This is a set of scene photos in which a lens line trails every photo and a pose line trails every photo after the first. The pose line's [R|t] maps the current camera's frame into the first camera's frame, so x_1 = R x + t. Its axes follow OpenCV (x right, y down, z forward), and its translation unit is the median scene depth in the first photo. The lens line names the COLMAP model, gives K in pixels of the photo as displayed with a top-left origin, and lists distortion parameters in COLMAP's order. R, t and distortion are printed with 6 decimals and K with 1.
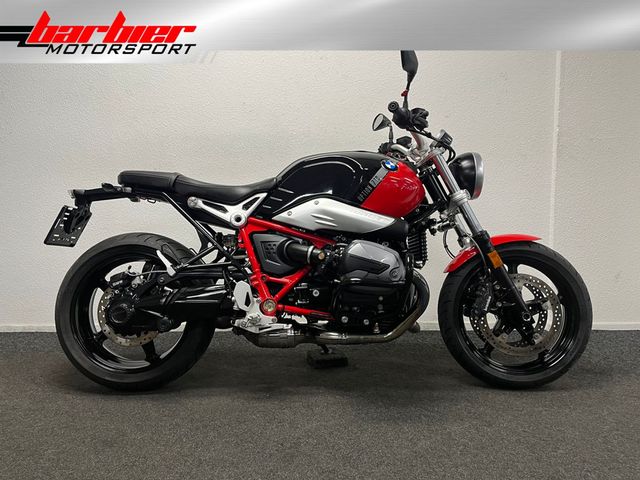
lens RADIAL K [[489.4, 0, 314.7], [0, 489.4, 239.5], [0, 0, 1]] dist [0.055884, -0.058861]
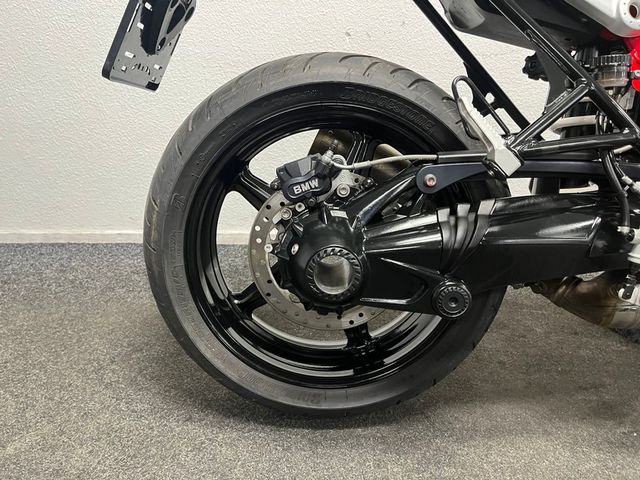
lens RADIAL K [[489.4, 0, 321.5], [0, 489.4, 237.8], [0, 0, 1]] dist [0.055884, -0.058861]
pose [[0.999762, 0.000992, 0.021803, -0.380442], [-0.006836, 0.962940, 0.269629, 0.022414], [-0.020727, -0.269714, 0.962717, 0.593304]]
